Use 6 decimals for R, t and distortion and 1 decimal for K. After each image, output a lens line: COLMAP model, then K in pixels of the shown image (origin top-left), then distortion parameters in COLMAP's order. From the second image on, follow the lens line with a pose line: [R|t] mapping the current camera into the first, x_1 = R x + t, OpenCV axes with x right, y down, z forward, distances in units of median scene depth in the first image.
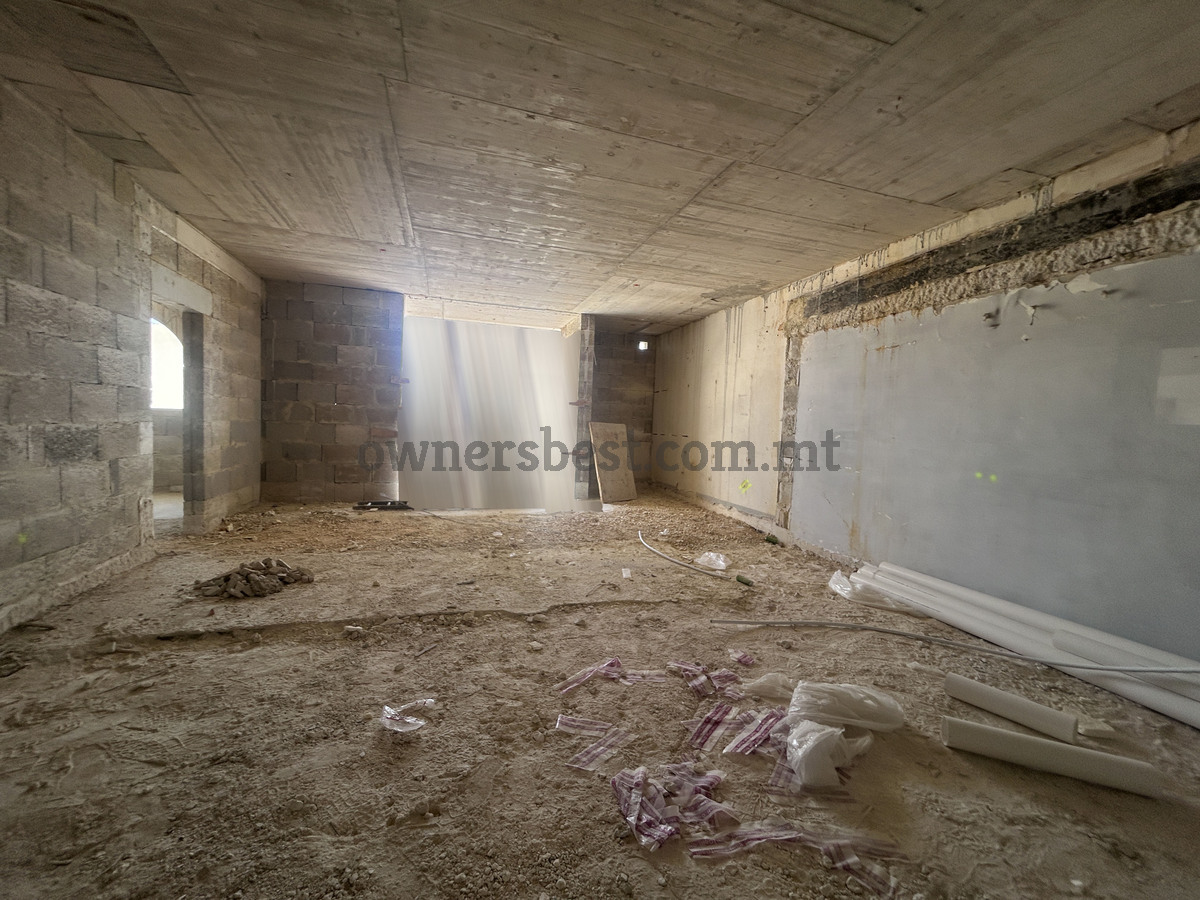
lens RADIAL K [[480.0, 0, 600.0], [0, 480.0, 450.0], [0, 0, 1]] dist [-0.001245, -0.000357]
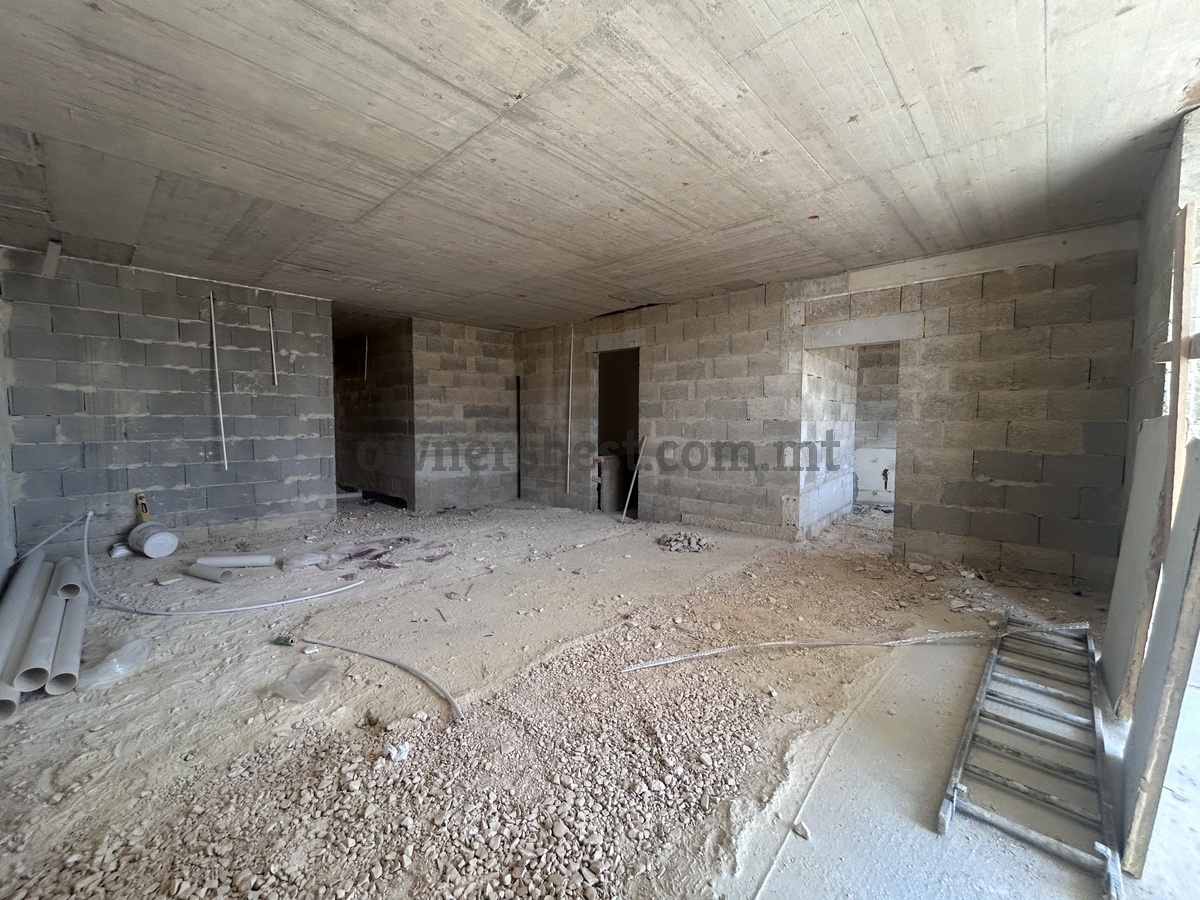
lens RADIAL K [[480.0, 0, 600.0], [0, 480.0, 450.0], [0, 0, 1]] dist [-0.001245, -0.000357]
pose [[-0.879167, -0.009925, -0.476411, 0.207245], [-0.062175, 0.993625, 0.094038, -0.111358], [0.472440, 0.112296, -0.874179, 1.628796]]
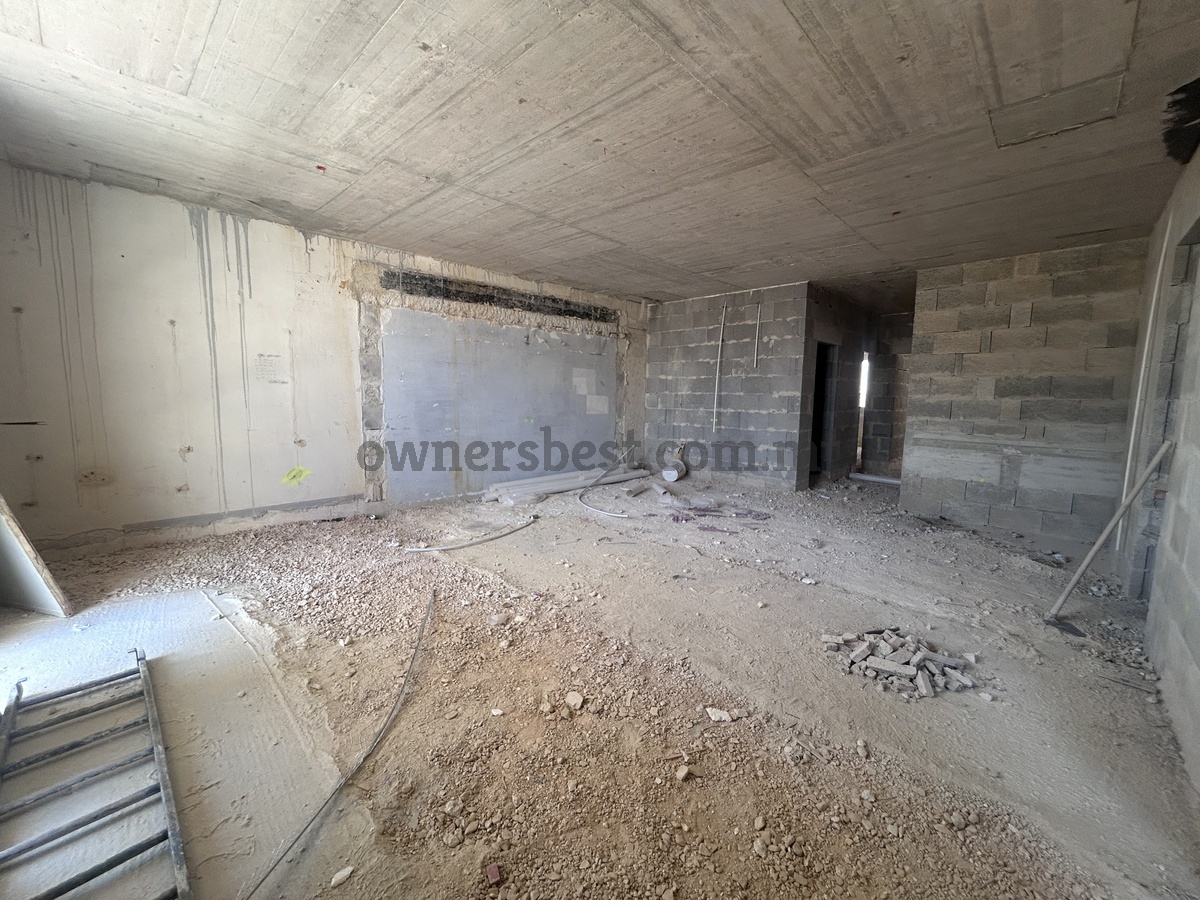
lens RADIAL K [[480.0, 0, 600.0], [0, 480.0, 450.0], [0, 0, 1]] dist [-0.001245, -0.000357]
pose [[-0.473934, -0.145962, 0.868379, -0.810379], [0.016307, 0.984542, 0.174387, -0.126451], [-0.880409, 0.096809, -0.464228, 1.264247]]
